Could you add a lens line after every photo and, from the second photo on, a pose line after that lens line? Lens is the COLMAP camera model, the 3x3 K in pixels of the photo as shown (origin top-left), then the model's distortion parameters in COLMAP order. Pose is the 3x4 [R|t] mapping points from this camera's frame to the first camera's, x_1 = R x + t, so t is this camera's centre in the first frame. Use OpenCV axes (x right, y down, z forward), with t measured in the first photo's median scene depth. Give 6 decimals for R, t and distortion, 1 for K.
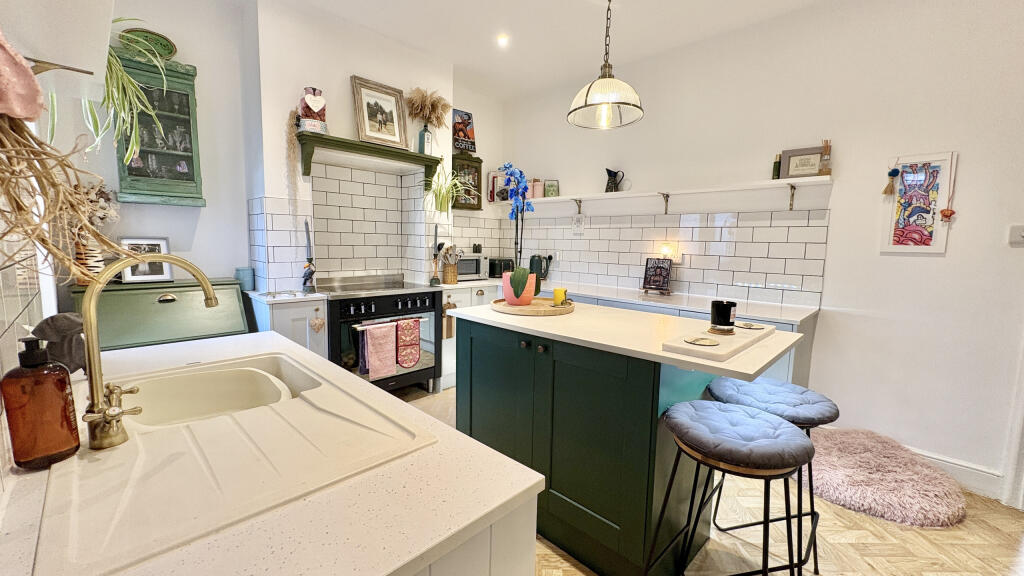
lens RADIAL K [[409.9, 0, 515.1], [0, 409.9, 288.6], [0, 0, 1]] dist [0.001659, 0.000101]
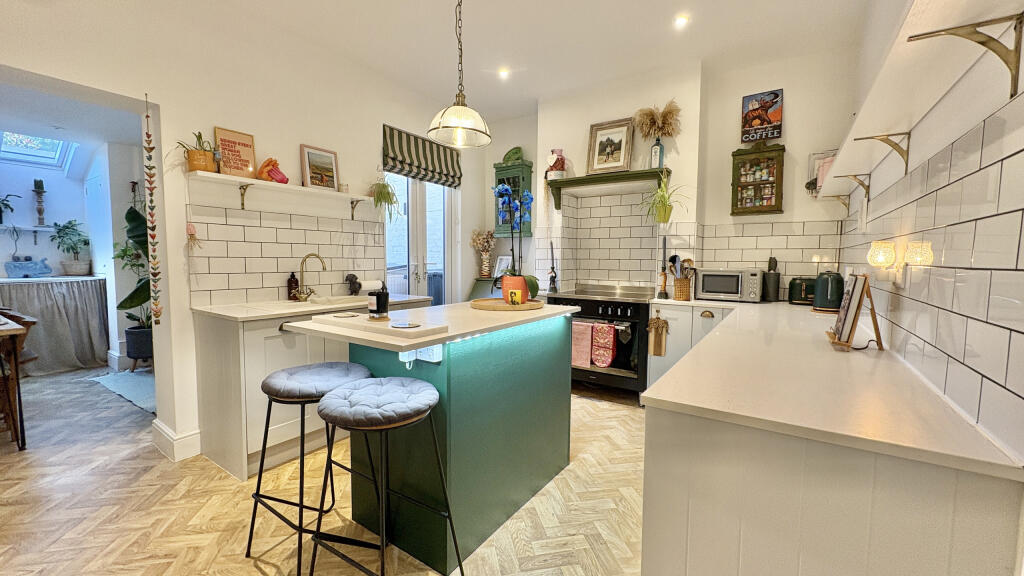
lens RADIAL K [[409.9, 0, 516.2], [0, 409.9, 286.9], [0, 0, 1]] dist [0.001659, 0.000101]
pose [[0.188478, 0.055188, -0.980526, 0.797057], [-0.111620, 0.993154, 0.034443, -0.037538], [0.975714, 0.102955, 0.193348, 0.554042]]
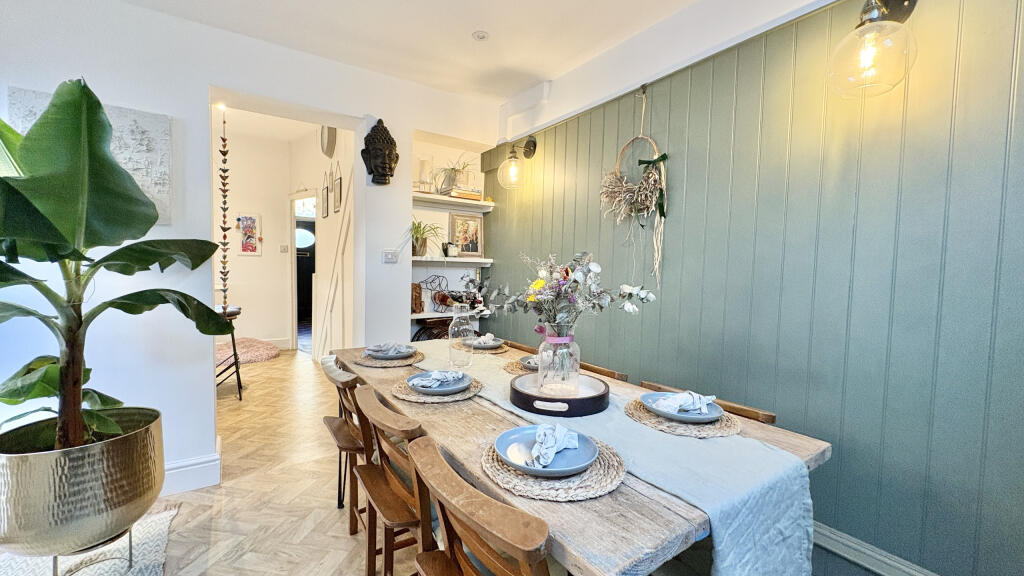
lens RADIAL K [[409.9, 0, 513.0], [0, 409.9, 288.2], [0, 0, 1]] dist [0.001659, 0.000101]
pose [[0.191754, -0.063905, 0.979360, -0.700916], [0.092382, 0.994623, 0.046813, 0.087138], [-0.977085, 0.081499, 0.196626, -0.606934]]
